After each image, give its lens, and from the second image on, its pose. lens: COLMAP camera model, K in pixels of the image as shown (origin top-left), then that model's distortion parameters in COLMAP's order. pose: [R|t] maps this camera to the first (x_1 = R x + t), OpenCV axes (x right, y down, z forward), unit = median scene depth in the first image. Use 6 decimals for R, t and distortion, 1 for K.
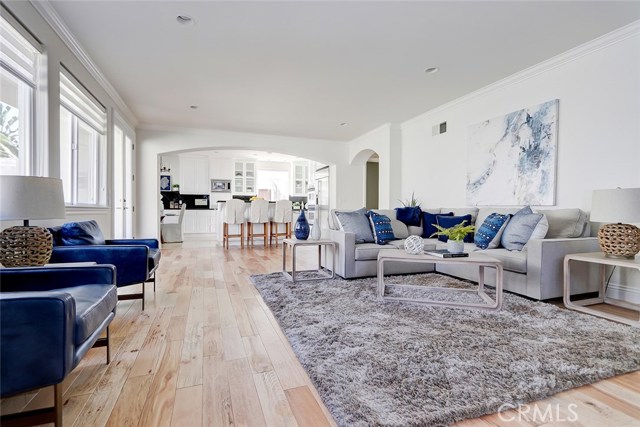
lens RADIAL K [[253.1, 0, 304.6], [0, 253.1, 210.2], [0, 0, 1]] dist [0.000299, -0.000125]
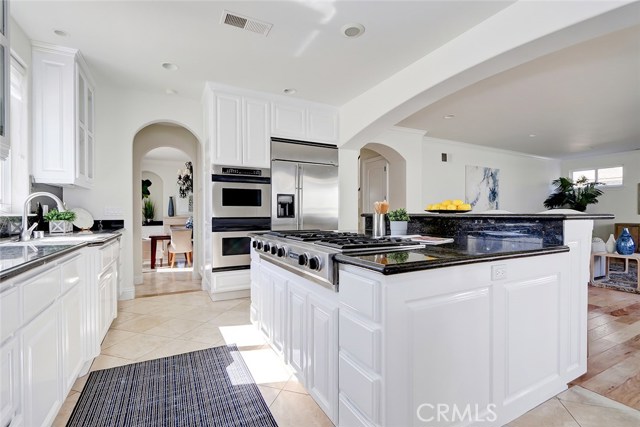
lens RADIAL K [[290.4, 0, 312.0], [0, 290.4, 211.6], [0, 0, 1]] dist [-0.001716, -0.000331]
pose [[-0.102480, 0.005084, 0.994722, -0.380942], [0.012134, 0.999919, -0.003860, -0.026915], [-0.994661, 0.011675, -0.102533, 0.839804]]
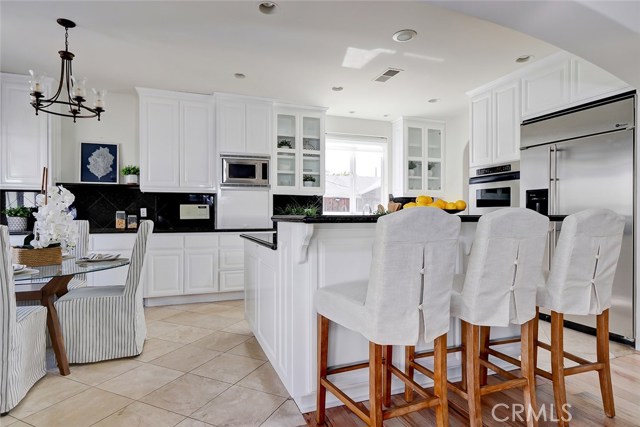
lens RADIAL K [[344.2, 0, 320.0], [0, 344.2, 213.5], [0, 0, 1]] dist [0.000225, 0.000133]
pose [[0.999855, -0.002621, -0.016810, -0.208850], [0.002445, 0.999942, -0.010449, -0.024148], [0.016837, 0.010406, 0.999804, 0.475730]]
